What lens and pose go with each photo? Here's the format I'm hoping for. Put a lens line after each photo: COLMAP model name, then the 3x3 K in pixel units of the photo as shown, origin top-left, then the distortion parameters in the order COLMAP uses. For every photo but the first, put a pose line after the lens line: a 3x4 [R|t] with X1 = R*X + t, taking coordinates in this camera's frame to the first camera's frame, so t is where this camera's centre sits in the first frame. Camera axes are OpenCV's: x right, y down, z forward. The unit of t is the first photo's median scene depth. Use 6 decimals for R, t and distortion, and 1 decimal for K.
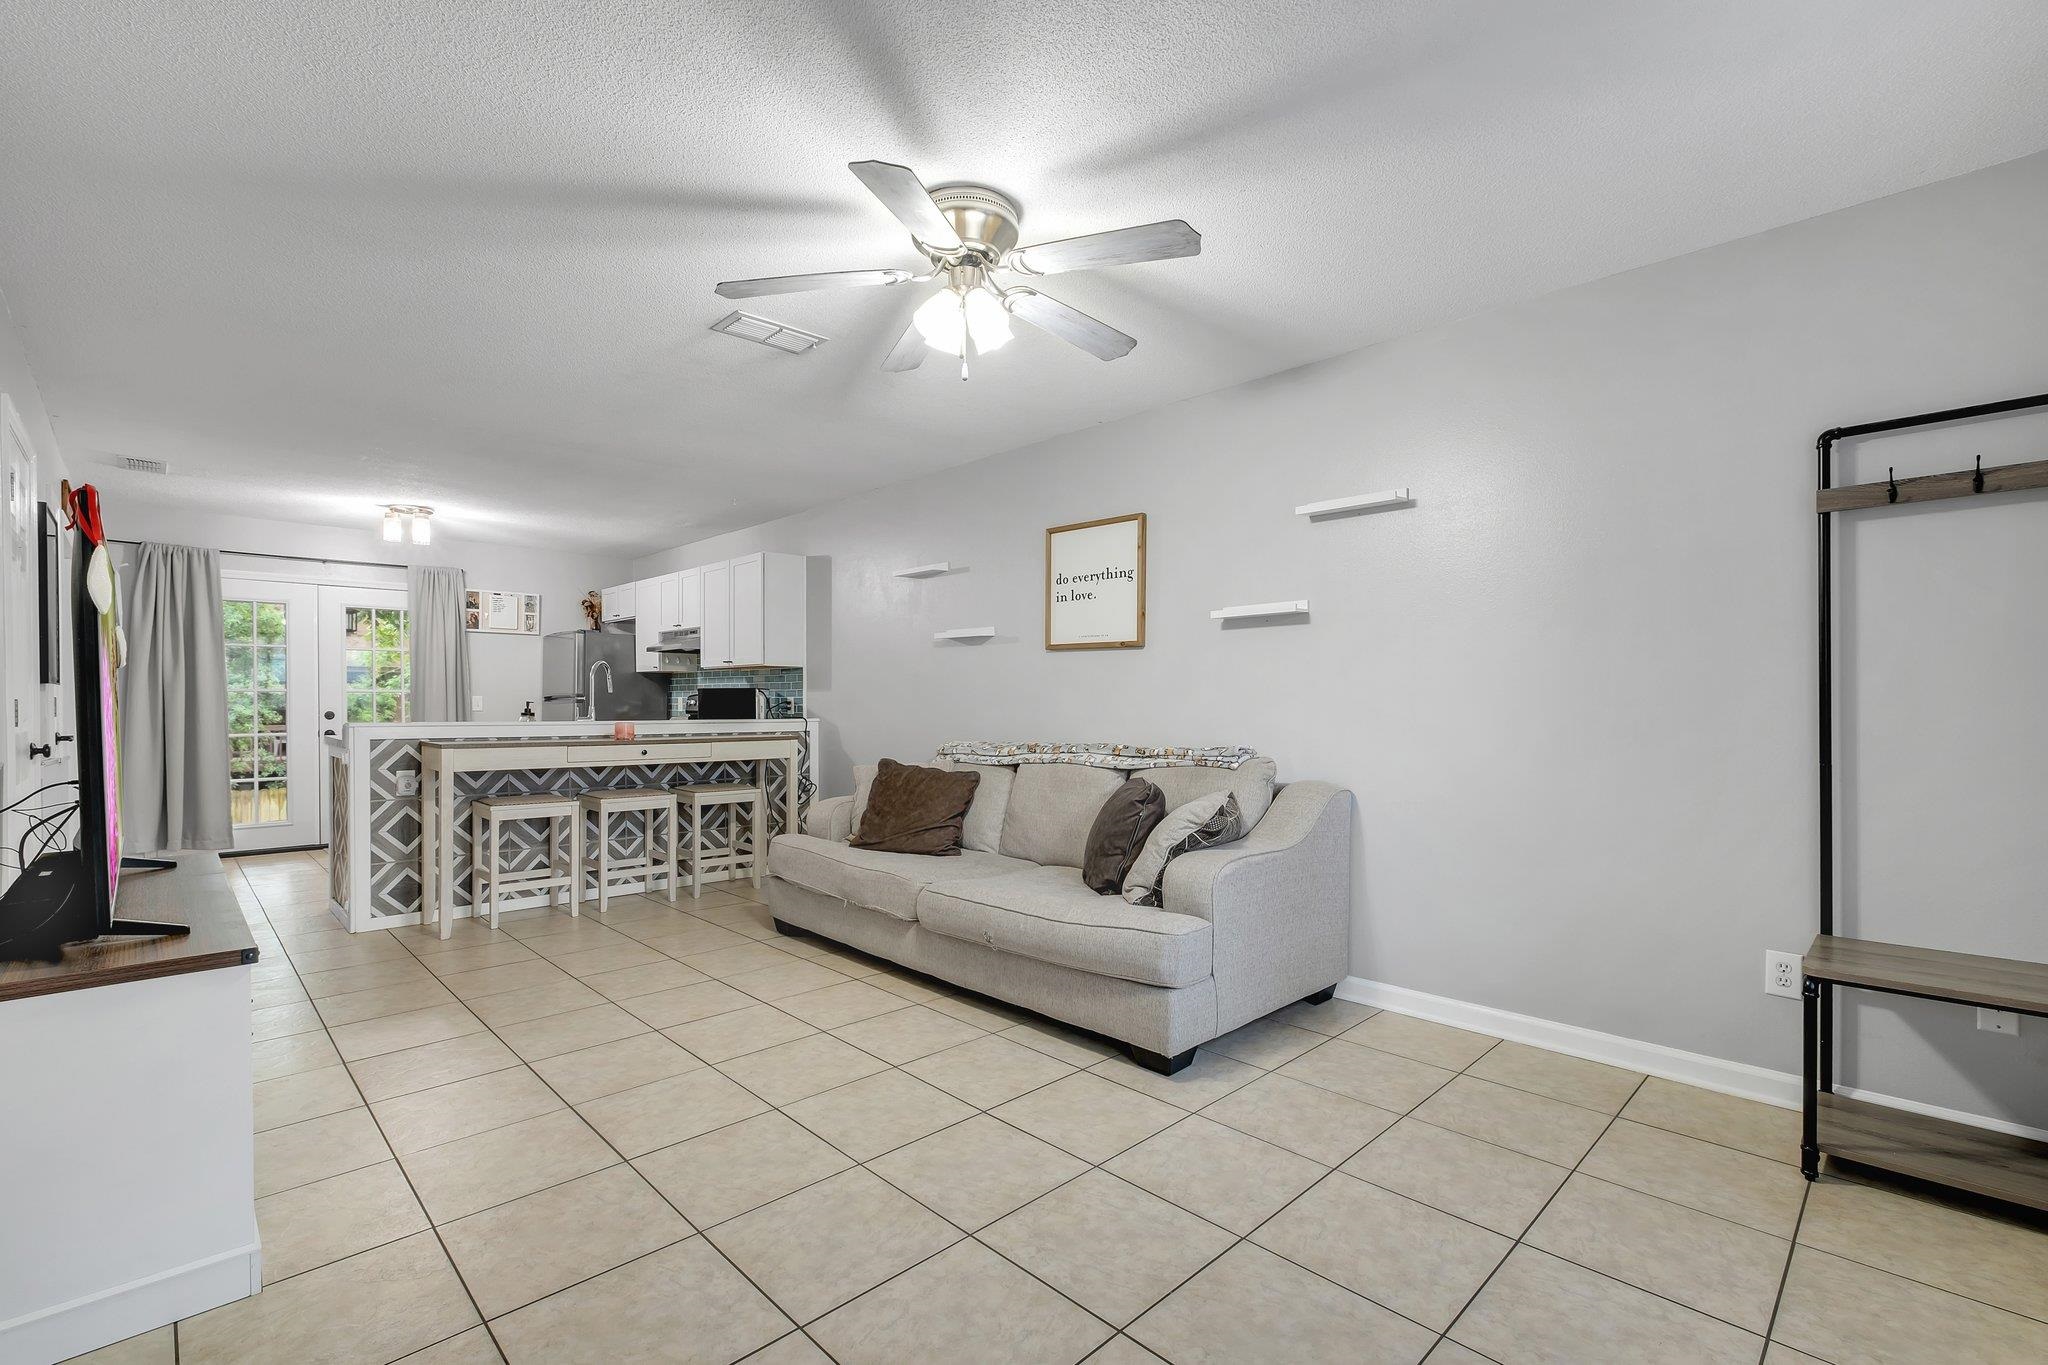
lens RADIAL K [[898.6, 0, 1010.2], [0, 898.6, 712.1], [0, 0, 1]] dist [-0.010723, -0.000386]
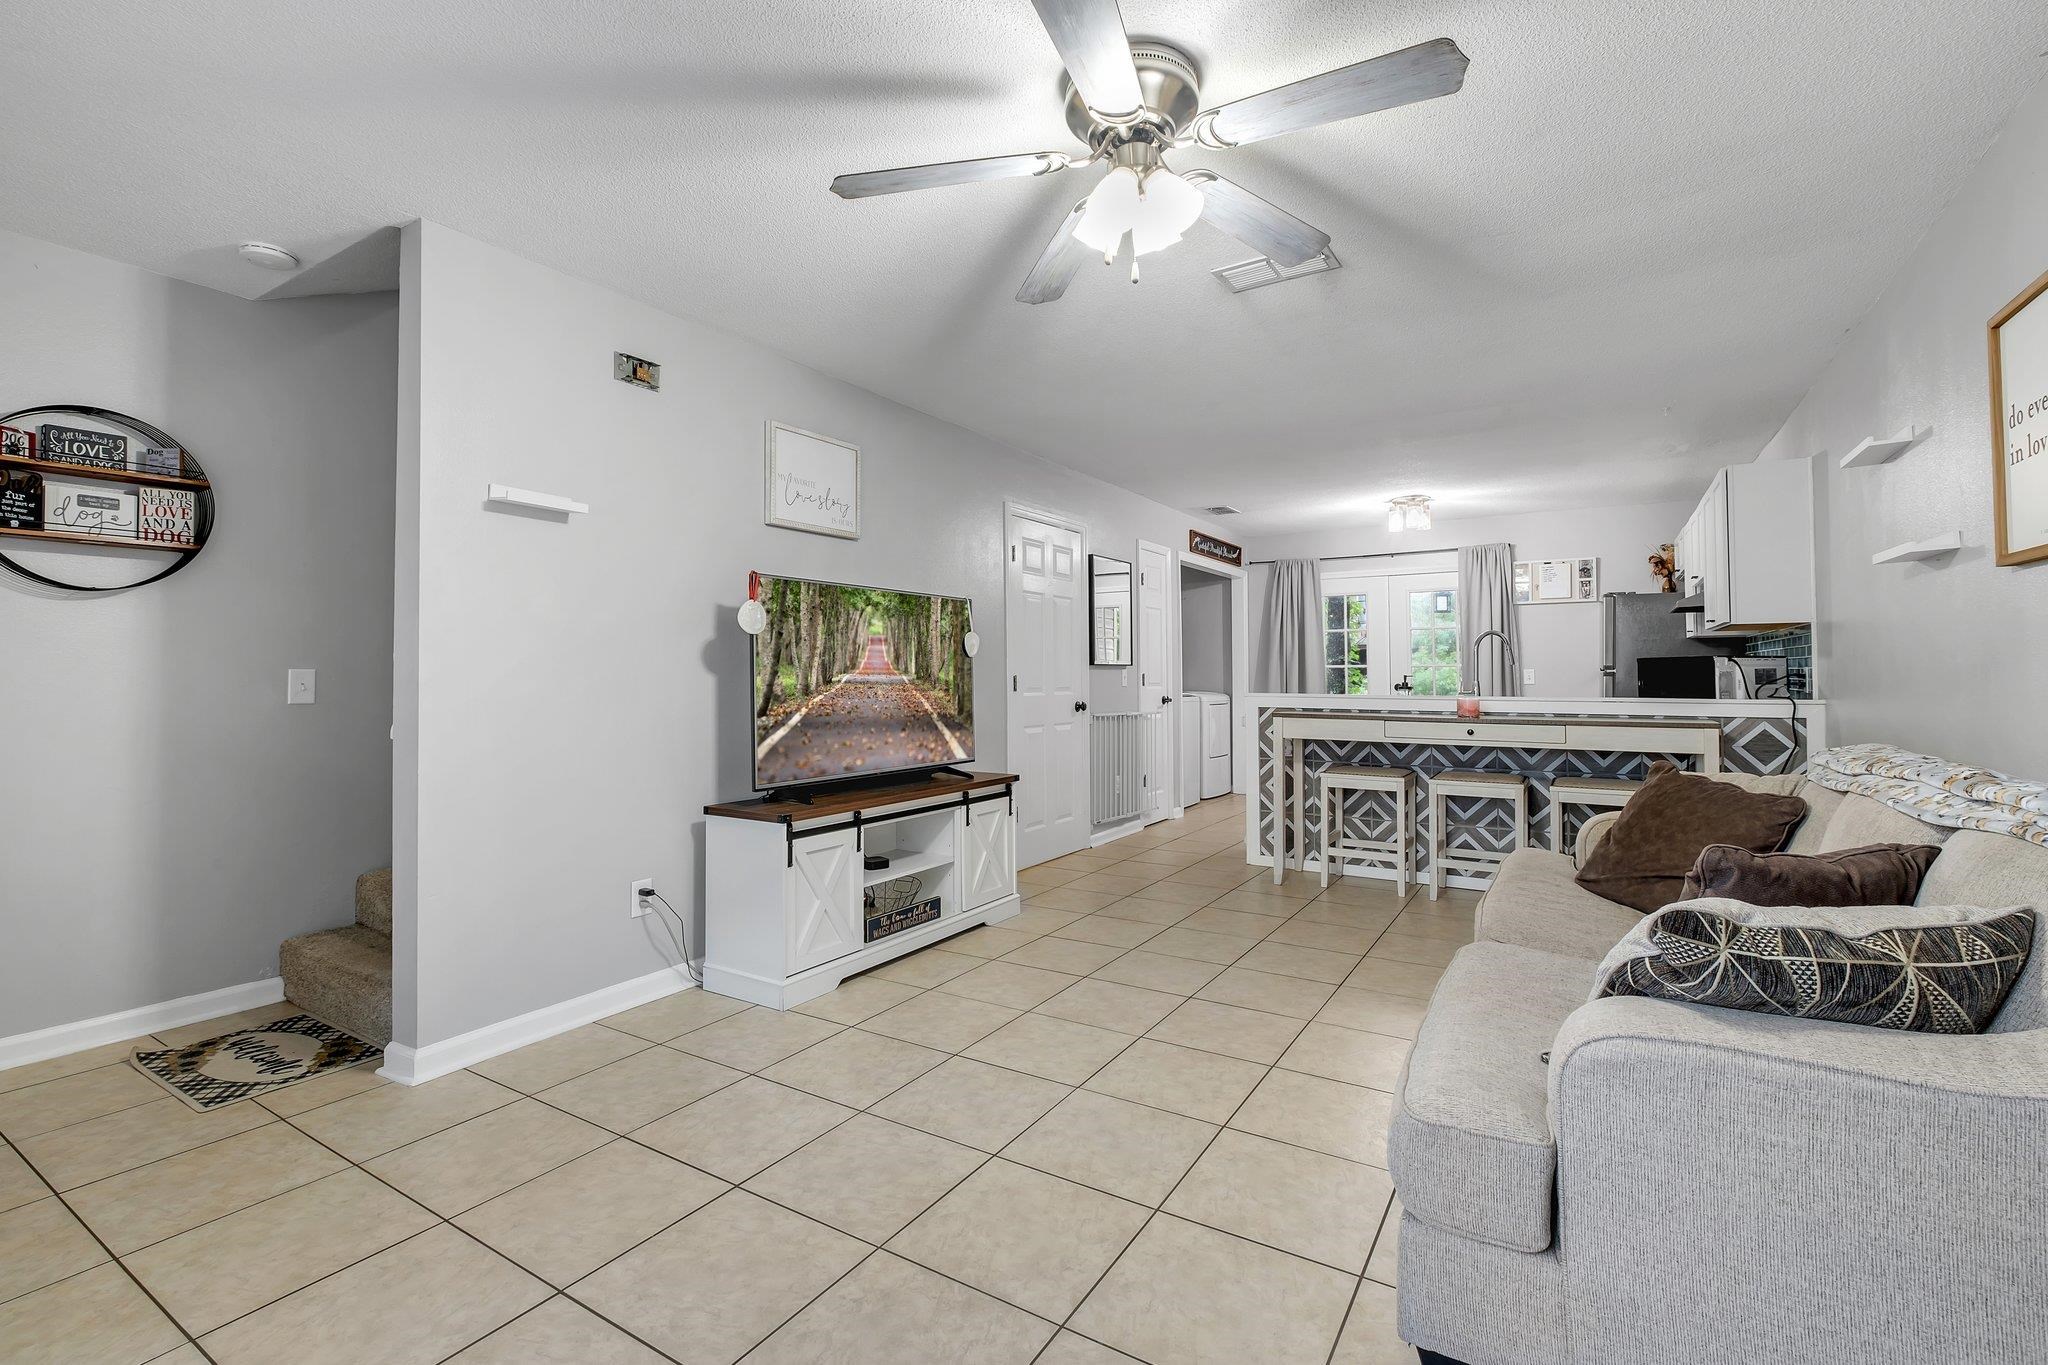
lens RADIAL K [[898.6, 0, 1018.0], [0, 898.6, 664.2], [0, 0, 1]] dist [-0.010723, -0.000386]
pose [[0.241076, -0.015578, -0.970381, 0.381514], [-0.009074, 0.999791, -0.018304, -0.002046], [0.970464, 0.013218, 0.240885, 0.384932]]
